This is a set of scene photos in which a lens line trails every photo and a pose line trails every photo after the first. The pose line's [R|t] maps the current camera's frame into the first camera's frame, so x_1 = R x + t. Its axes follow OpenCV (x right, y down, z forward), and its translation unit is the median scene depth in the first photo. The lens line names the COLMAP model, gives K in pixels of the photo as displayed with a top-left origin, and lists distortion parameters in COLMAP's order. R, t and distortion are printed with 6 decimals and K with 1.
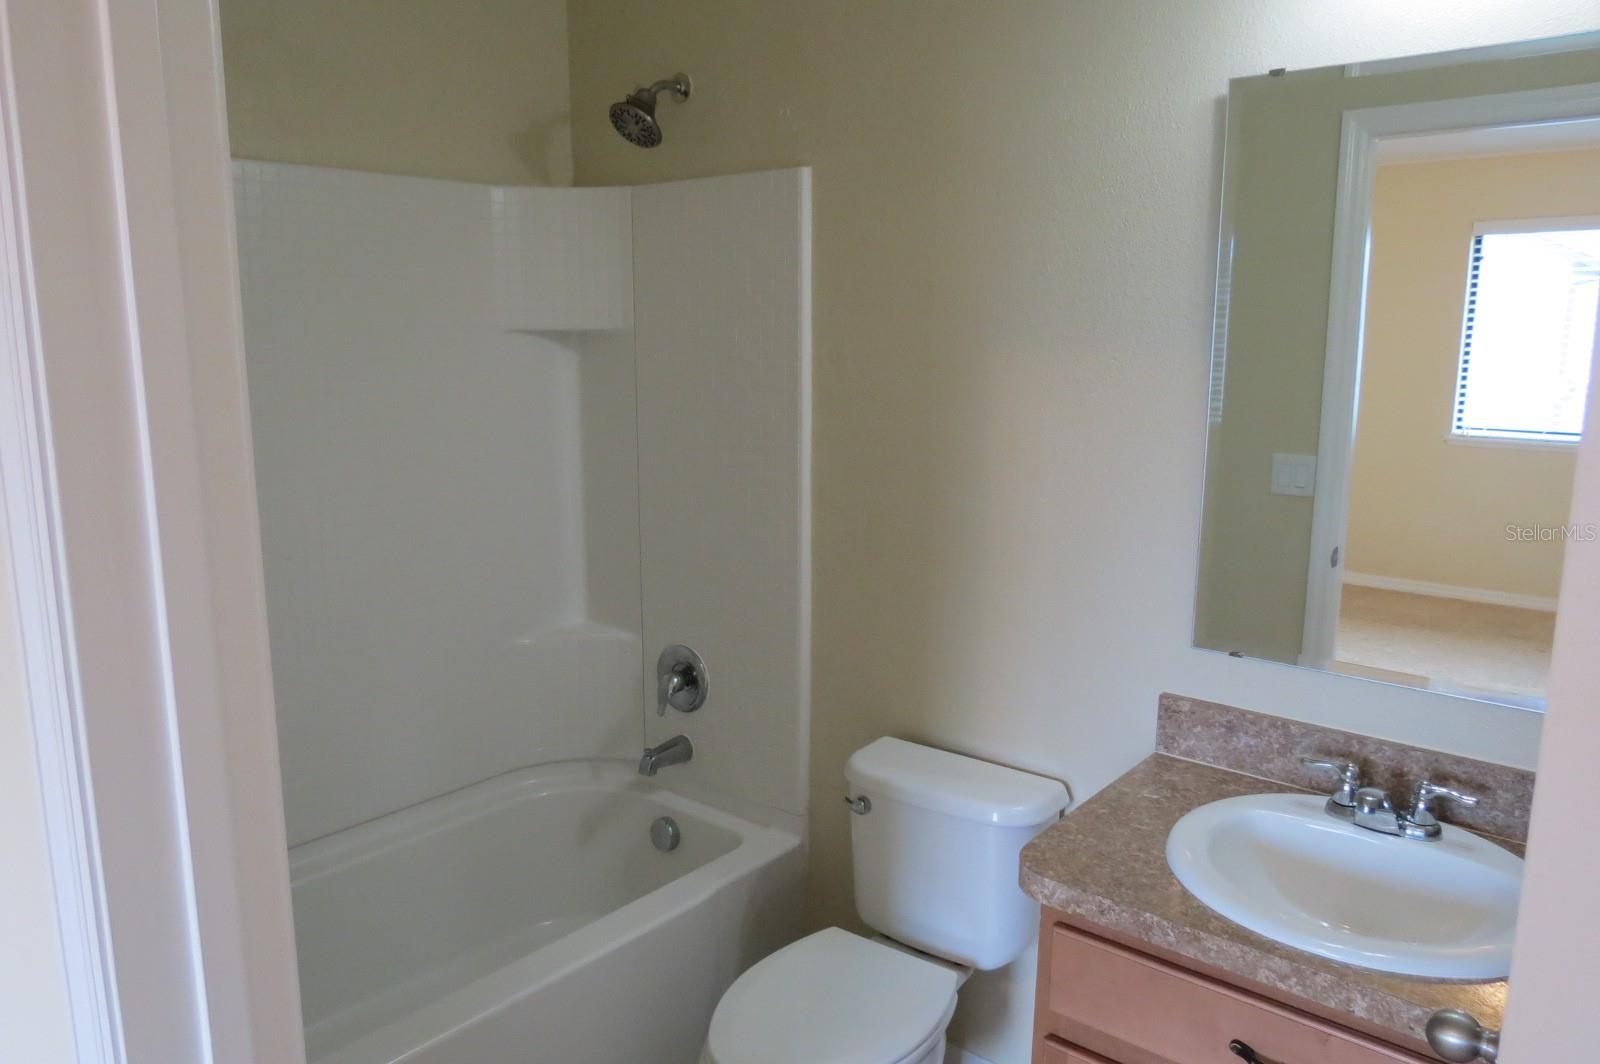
lens RADIAL K [[1155.6, 0, 796.9], [0, 1155.6, 530.9], [0, 0, 1]] dist [0.008418, 0.017156]
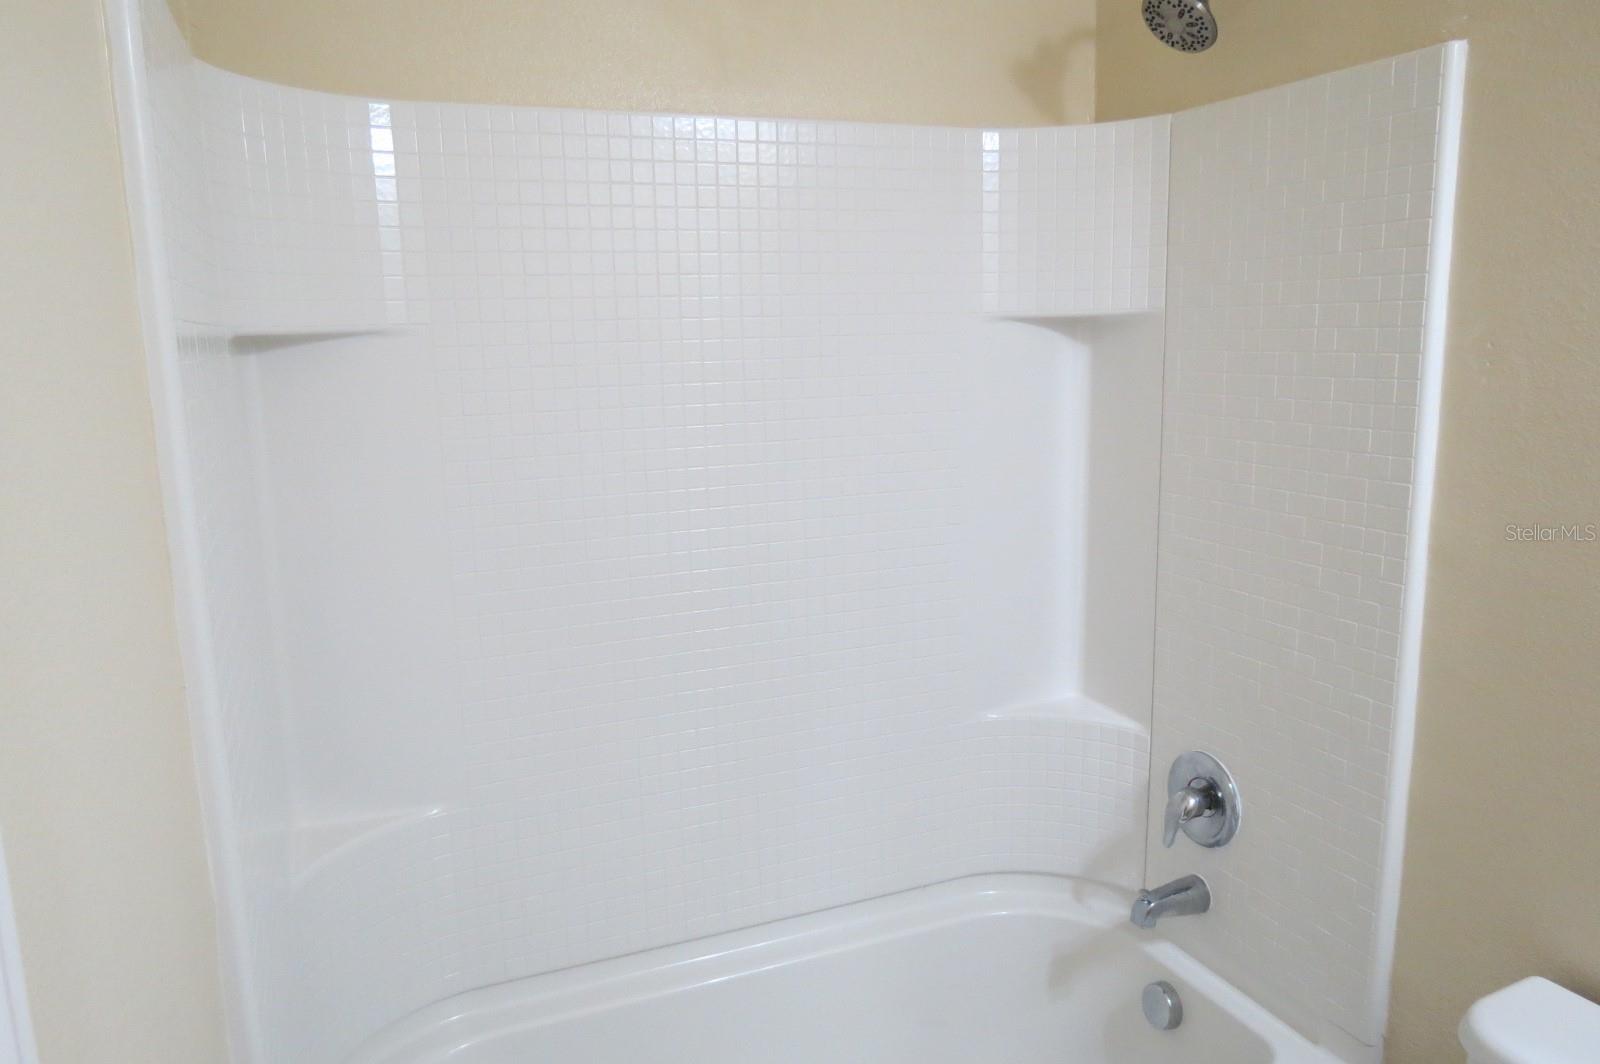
lens RADIAL K [[1155.6, 0, 805.6], [0, 1155.6, 526.8], [0, 0, 1]] dist [0.008418, 0.017156]
pose [[0.884090, 0.066839, -0.462513, 0.004332], [-0.058723, 0.997763, 0.031942, -0.050146], [0.463613, -0.001079, 0.886037, 0.250229]]
